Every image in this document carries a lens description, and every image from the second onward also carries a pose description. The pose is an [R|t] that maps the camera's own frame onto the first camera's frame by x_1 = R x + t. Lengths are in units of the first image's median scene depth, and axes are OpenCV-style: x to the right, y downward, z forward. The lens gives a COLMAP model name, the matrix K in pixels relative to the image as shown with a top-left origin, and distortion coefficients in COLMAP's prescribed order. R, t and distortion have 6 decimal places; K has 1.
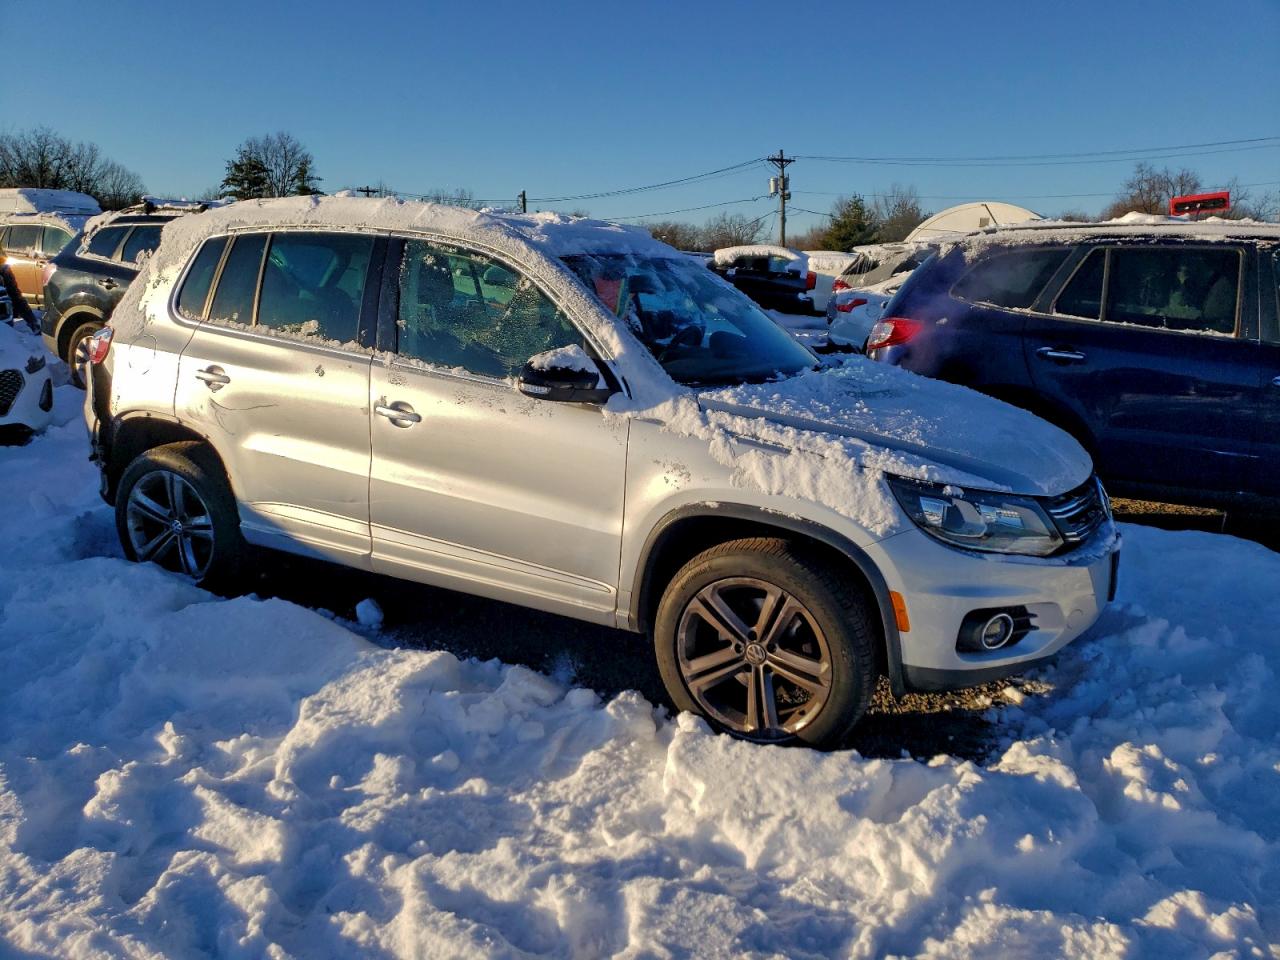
lens RADIAL K [[984.3, 0, 632.3], [0, 984.3, 474.3], [0, 0, 1]] dist [0.024867, -0.000328]
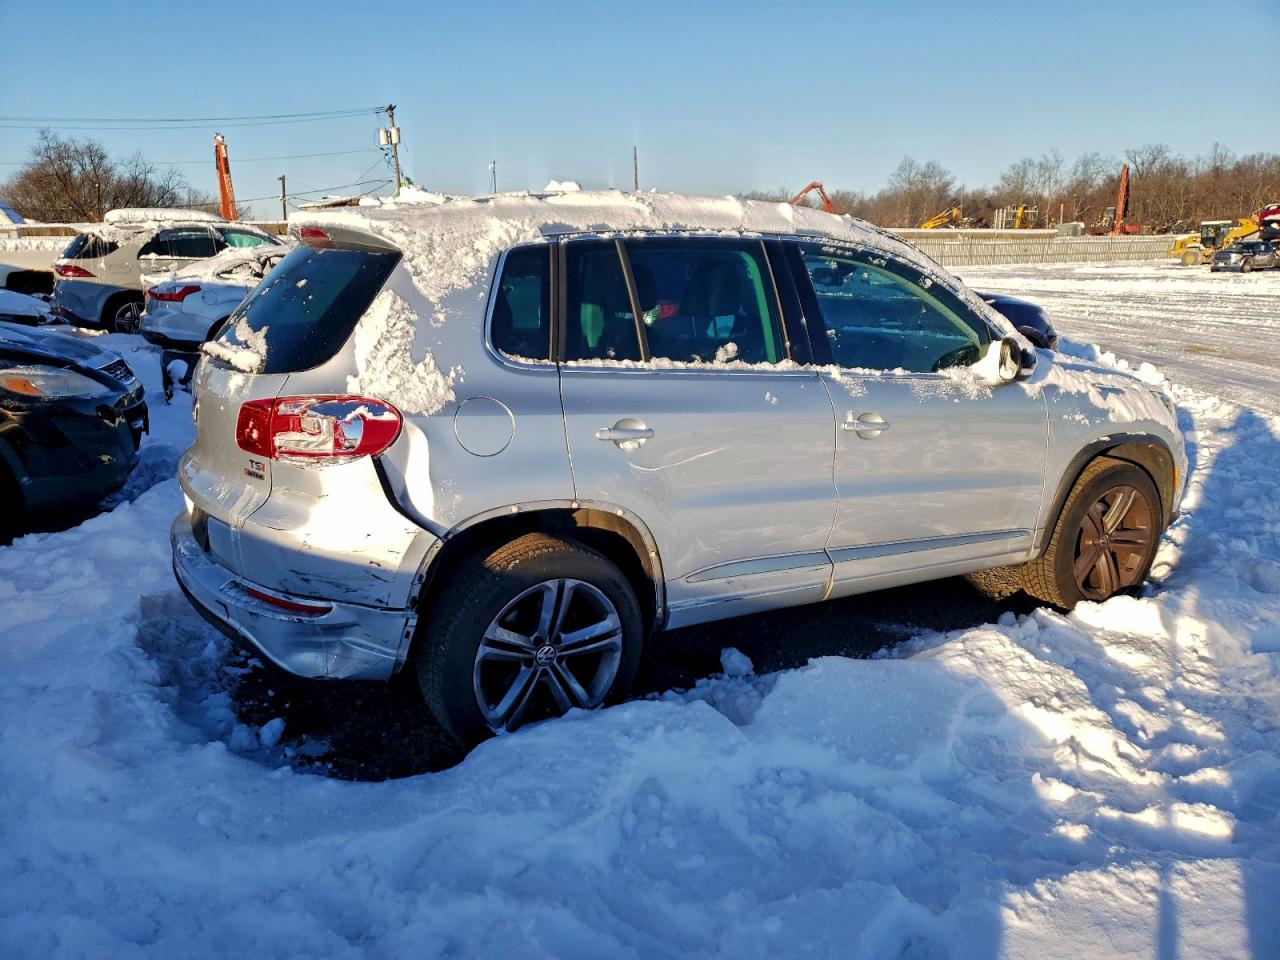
lens RADIAL K [[984.3, 0, 630.3], [0, 984.3, 486.3], [0, 0, 1]] dist [0.024867, -0.000328]
pose [[0.569498, -0.222287, 0.791366, -0.992218], [0.191698, 0.972111, 0.135103, -0.153865], [-0.799327, 0.074762, 0.596227, 0.530515]]
